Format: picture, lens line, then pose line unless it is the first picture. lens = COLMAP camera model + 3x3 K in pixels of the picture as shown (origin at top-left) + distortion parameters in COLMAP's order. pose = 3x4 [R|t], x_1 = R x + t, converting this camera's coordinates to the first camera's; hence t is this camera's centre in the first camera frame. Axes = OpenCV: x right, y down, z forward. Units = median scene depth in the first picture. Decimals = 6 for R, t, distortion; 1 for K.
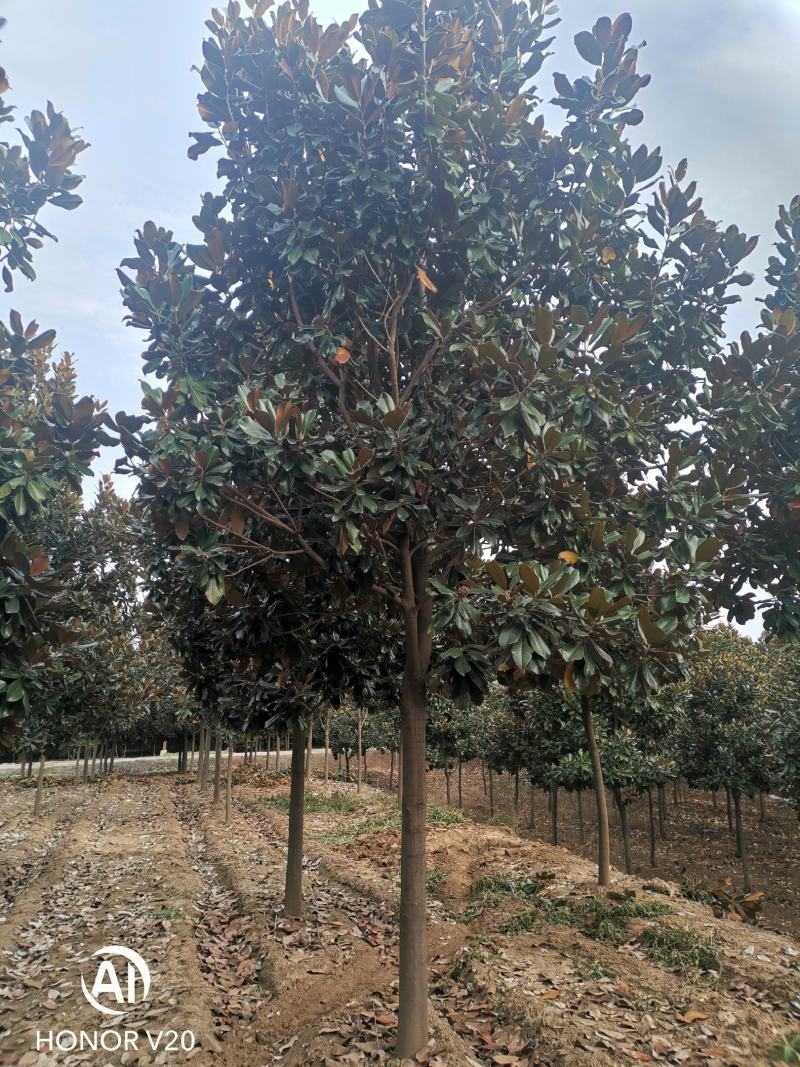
lens RADIAL K [[771.7, 0, 400.0], [0, 771.7, 533.5], [0, 0, 1]] dist [-0.014420, -0.000439]
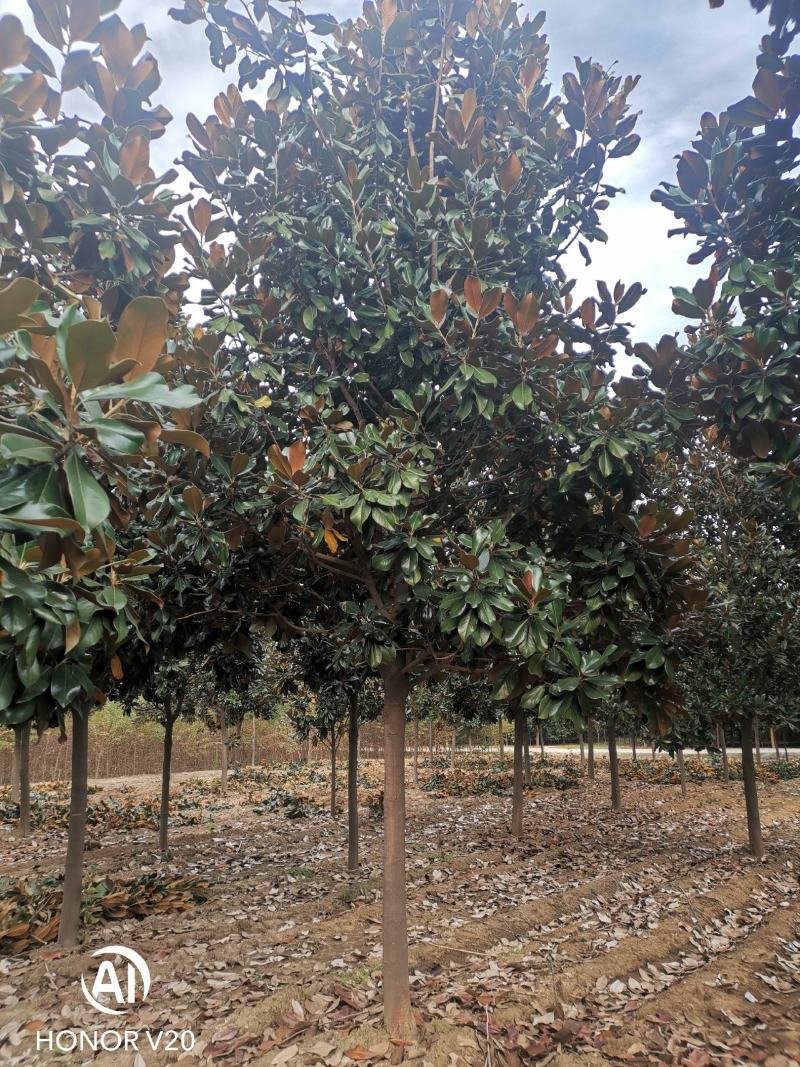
lens RADIAL K [[771.7, 0, 400.0], [0, 771.7, 533.5], [0, 0, 1]] dist [-0.014420, -0.000439]
pose [[0.542110, -0.119725, -0.831735, 0.145750], [0.140964, 0.988729, -0.050445, 0.046077], [0.828400, -0.089898, 0.552876, 0.211113]]
